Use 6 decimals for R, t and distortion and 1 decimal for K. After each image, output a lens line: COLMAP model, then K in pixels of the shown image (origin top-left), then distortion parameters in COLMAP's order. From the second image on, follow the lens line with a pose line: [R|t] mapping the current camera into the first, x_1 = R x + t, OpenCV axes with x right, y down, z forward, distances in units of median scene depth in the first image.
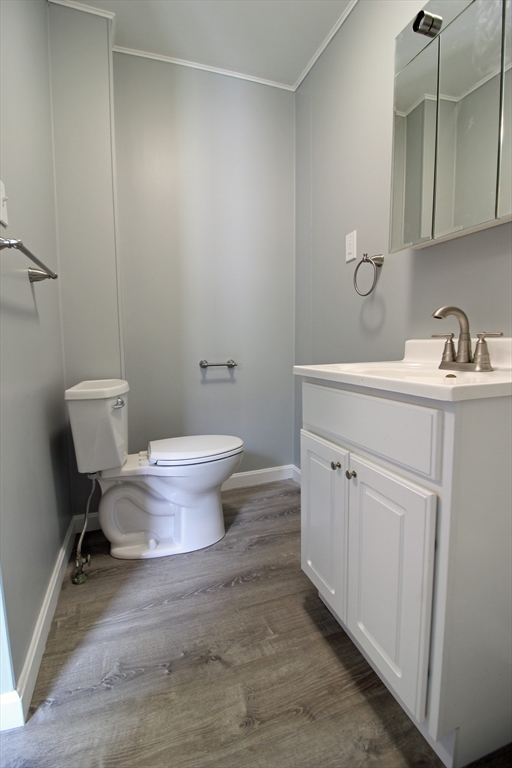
lens RADIAL K [[359.3, 0, 252.6], [0, 359.3, 384.2], [0, 0, 1]] dist [-0.019878, -0.001983]
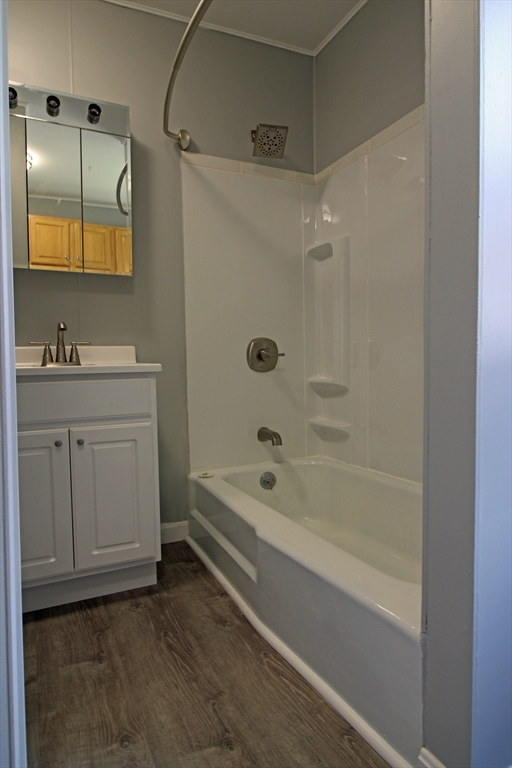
lens RADIAL K [[467.9, 0, 253.9], [0, 467.9, 382.0], [0, 0, 1]] dist [-0.001937, -0.000188]
pose [[-0.113085, -0.026965, 0.993219, -1.524289], [0.130292, 0.990597, 0.041729, 0.042035], [-0.985006, 0.134127, -0.108508, 0.511546]]
